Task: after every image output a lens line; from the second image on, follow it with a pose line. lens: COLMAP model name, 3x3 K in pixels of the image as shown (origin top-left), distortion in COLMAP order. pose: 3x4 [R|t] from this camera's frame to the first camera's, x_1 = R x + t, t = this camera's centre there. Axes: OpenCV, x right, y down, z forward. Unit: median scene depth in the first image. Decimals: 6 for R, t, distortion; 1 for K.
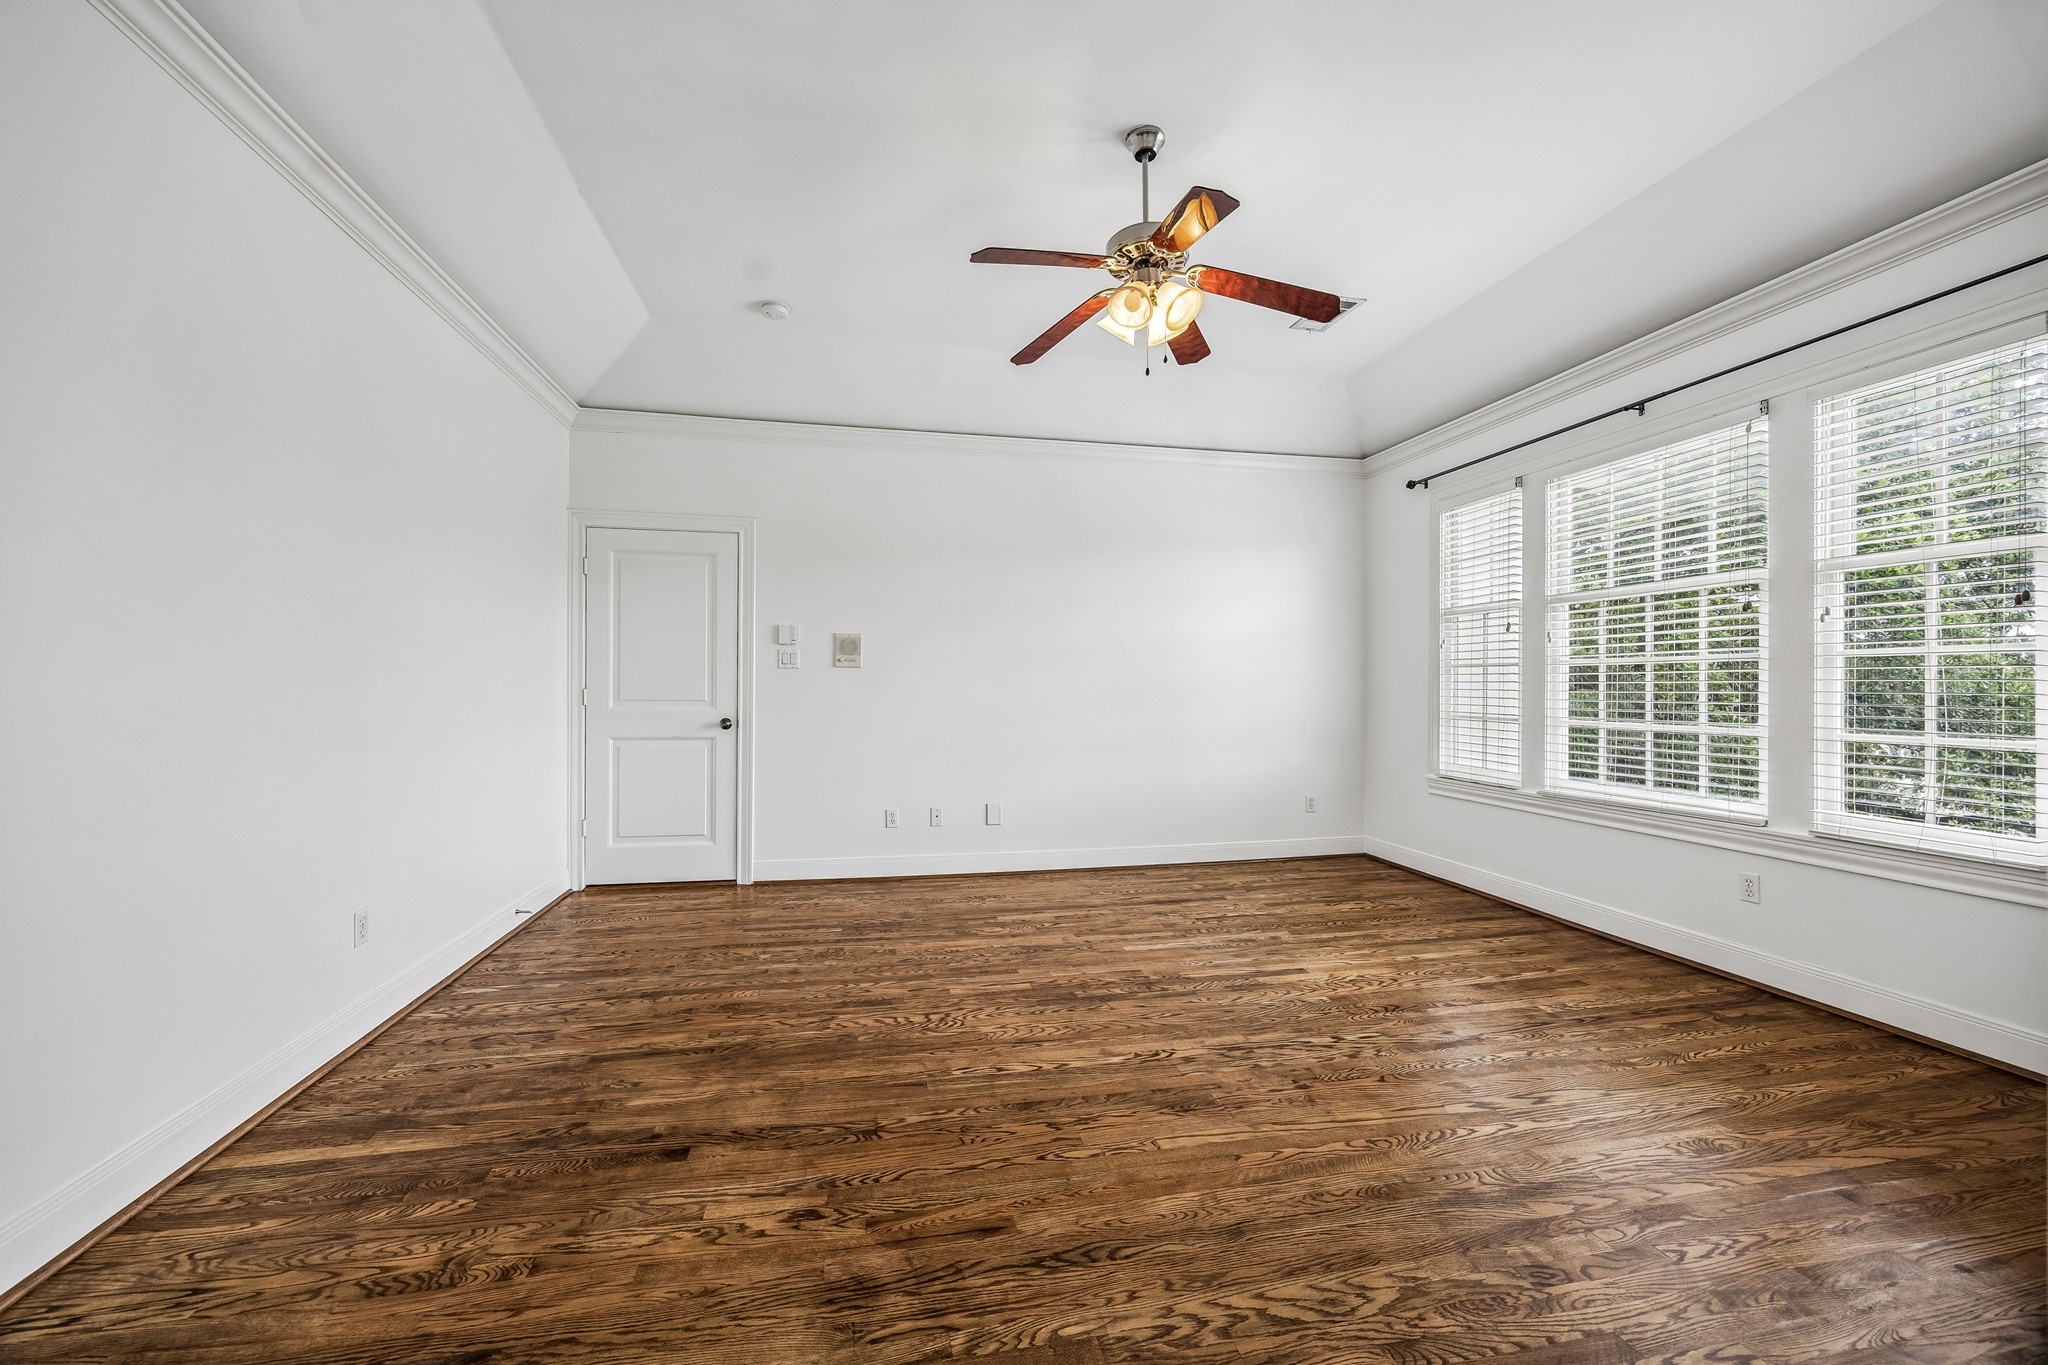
lens RADIAL K [[788.7, 0, 1021.8], [0, 788.7, 686.5], [0, 0, 1]] dist [0.000230, -0.000064]
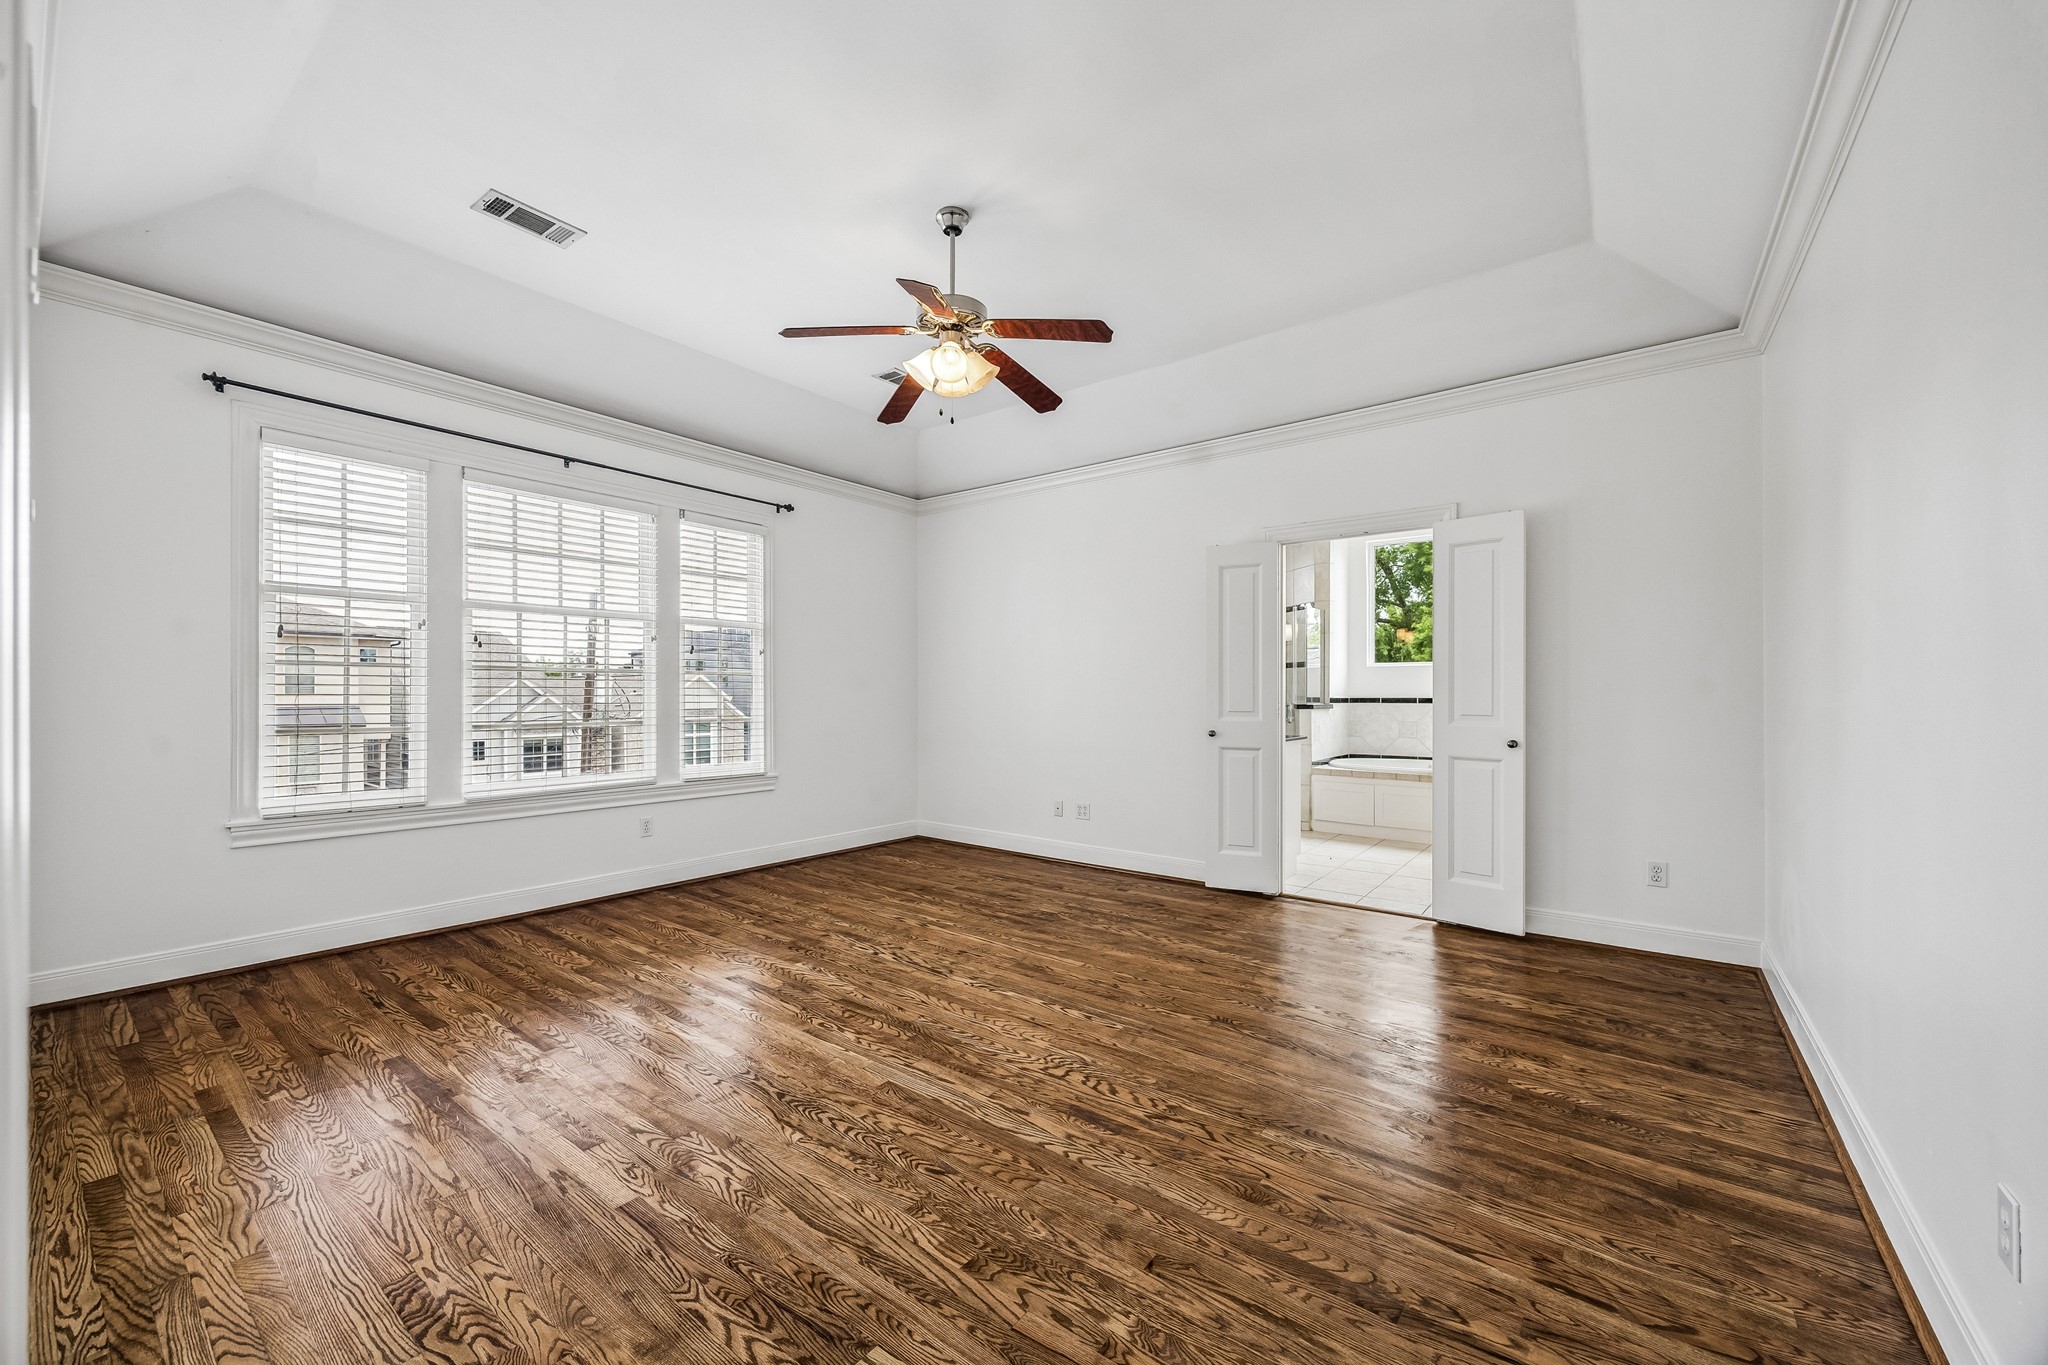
lens RADIAL K [[788.7, 0, 1021.8], [0, 788.7, 686.5], [0, 0, 1]] dist [0.000230, -0.000064]
pose [[-0.647845, 0.001383, 0.761771, -0.719905], [-0.004909, 0.999970, -0.005990, -0.004567], [-0.761756, -0.007620, -0.647819, 1.533276]]
